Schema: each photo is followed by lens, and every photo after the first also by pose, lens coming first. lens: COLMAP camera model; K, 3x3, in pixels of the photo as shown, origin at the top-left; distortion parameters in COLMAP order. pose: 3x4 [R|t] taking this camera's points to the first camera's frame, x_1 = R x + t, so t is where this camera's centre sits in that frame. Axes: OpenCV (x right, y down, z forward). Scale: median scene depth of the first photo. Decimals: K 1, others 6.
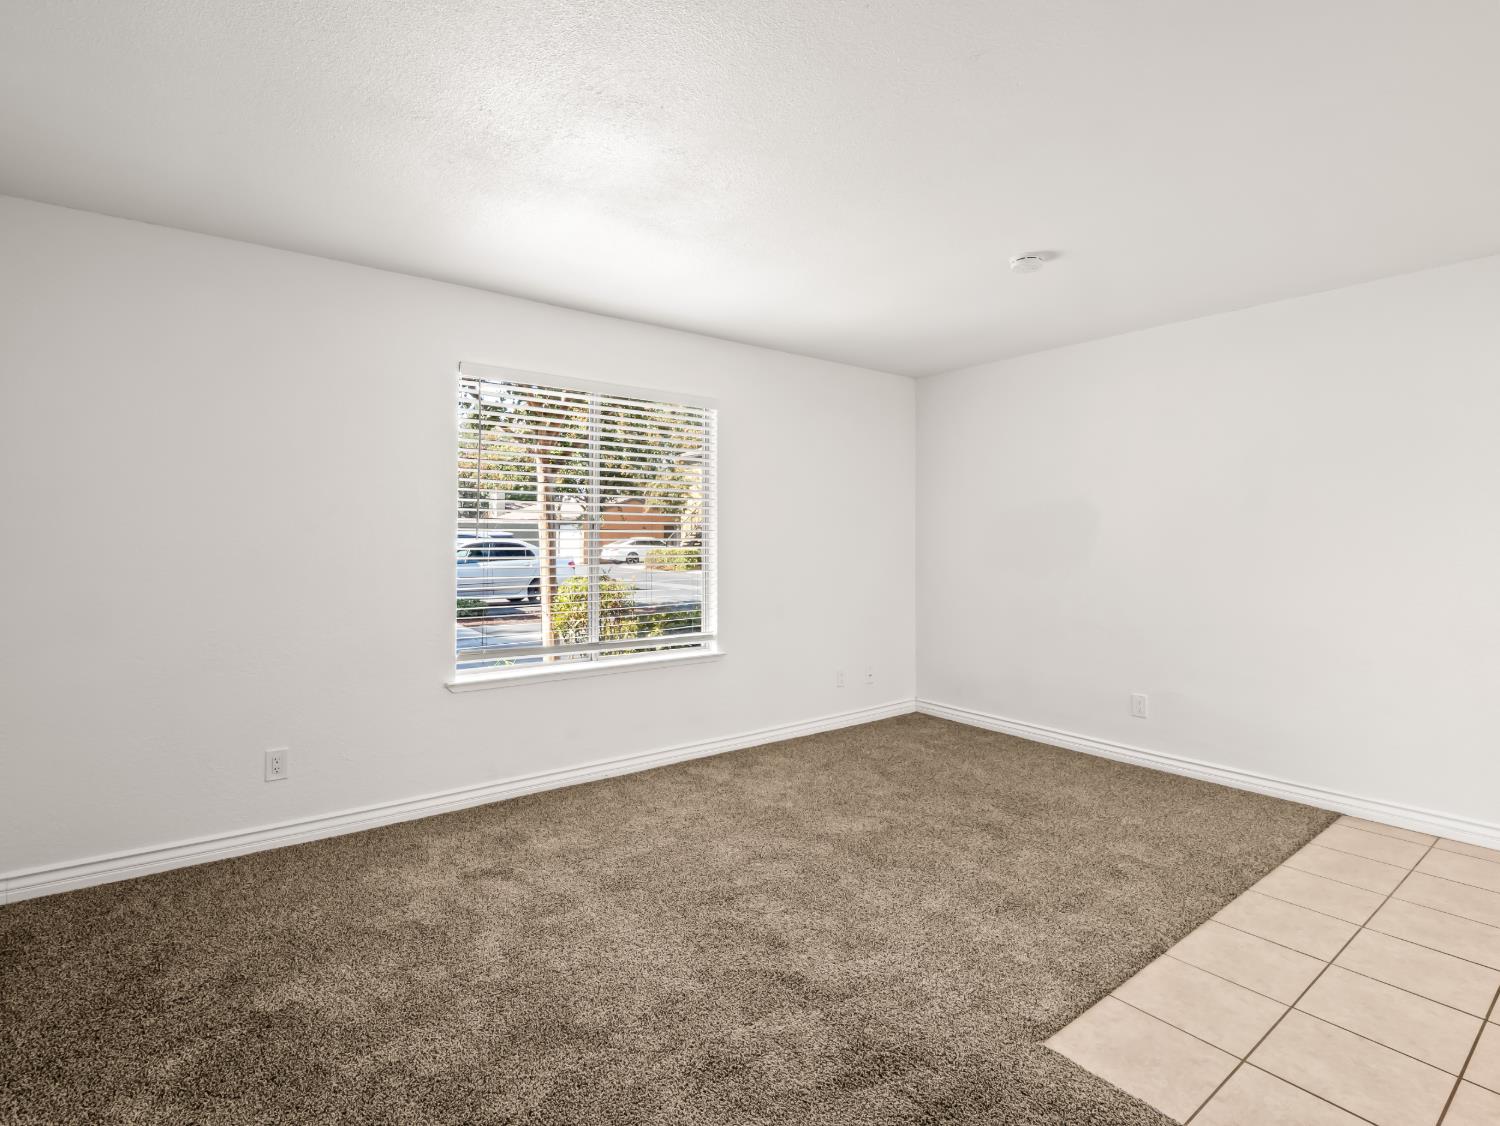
lens RADIAL K [[735.1, 0, 756.4], [0, 735.1, 532.7], [0, 0, 1]] dist [-0.007945, -0.004787]
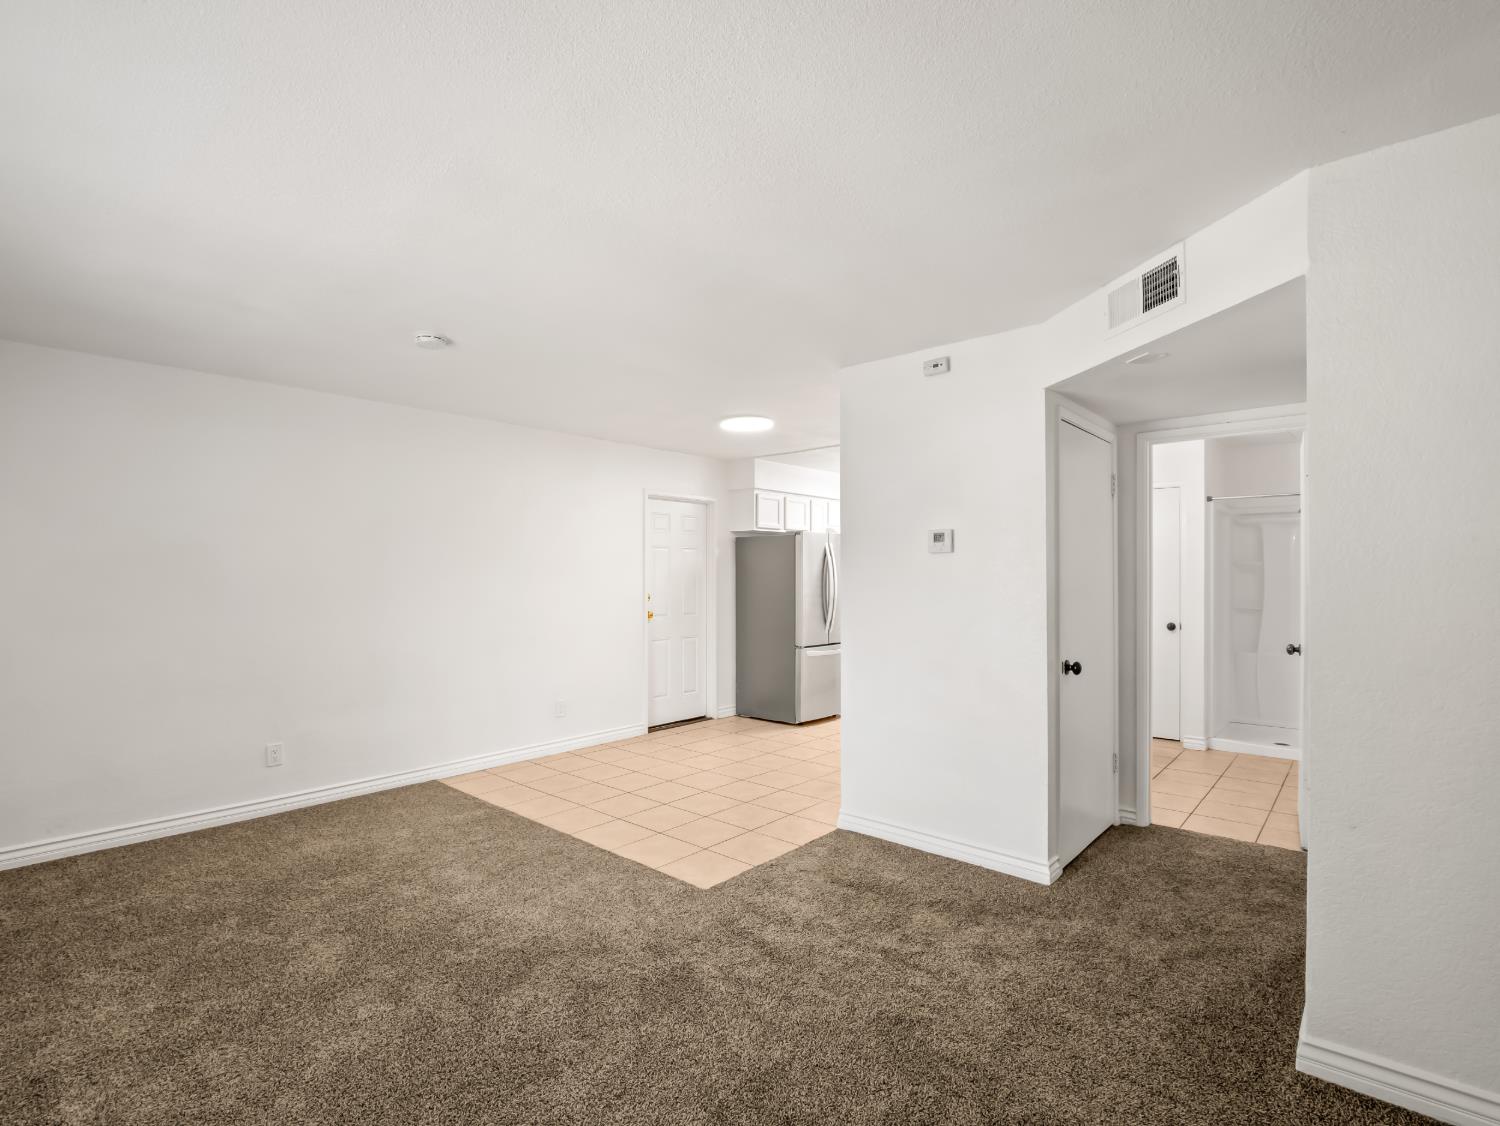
lens RADIAL K [[735.1, 0, 741.2], [0, 735.1, 576.9], [0, 0, 1]] dist [-0.007945, -0.004787]
pose [[-0.172782, -0.006682, 0.984937, -0.610761], [-0.003772, 0.999974, 0.006122, -0.017414], [-0.984953, -0.002657, -0.172803, 0.575160]]
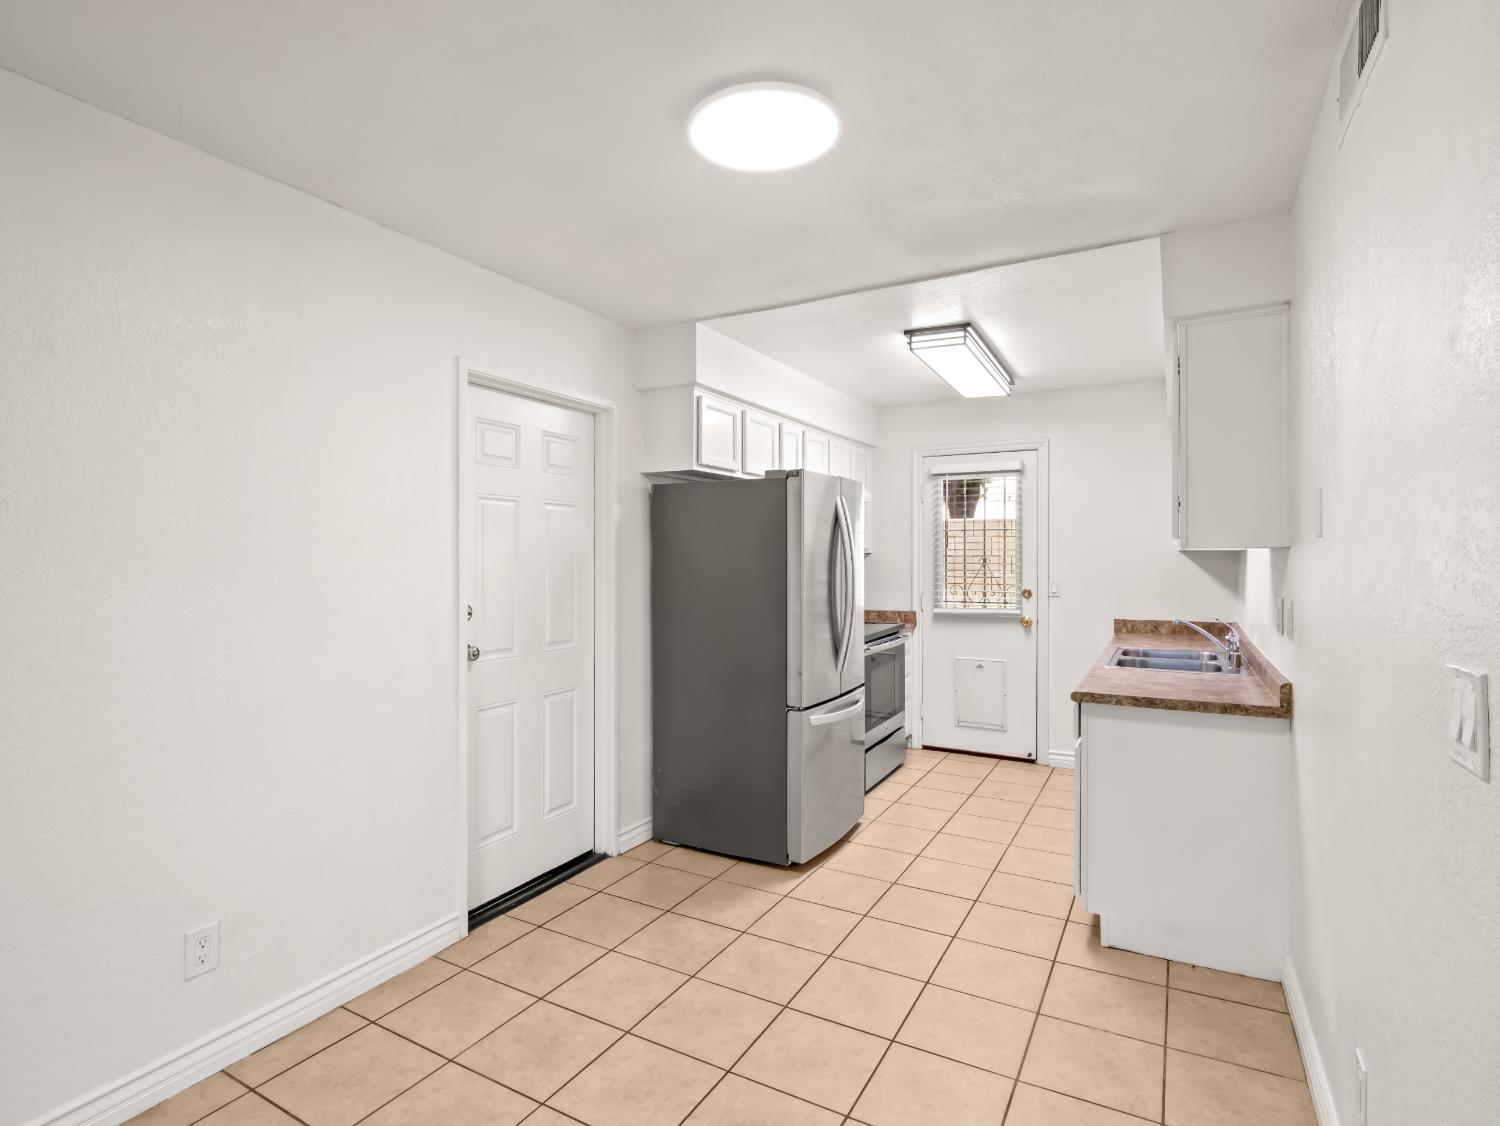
lens RADIAL K [[765.1, 0, 736.8], [0, 765.1, 552.6], [0, 0, 1]] dist [-0.003122, -0.008514]
pose [[-0.377430, 0.001825, 0.926036, 0.238350], [-0.001177, 0.999996, -0.002451, -0.018021], [-0.926037, -0.002015, -0.377426, 0.535642]]
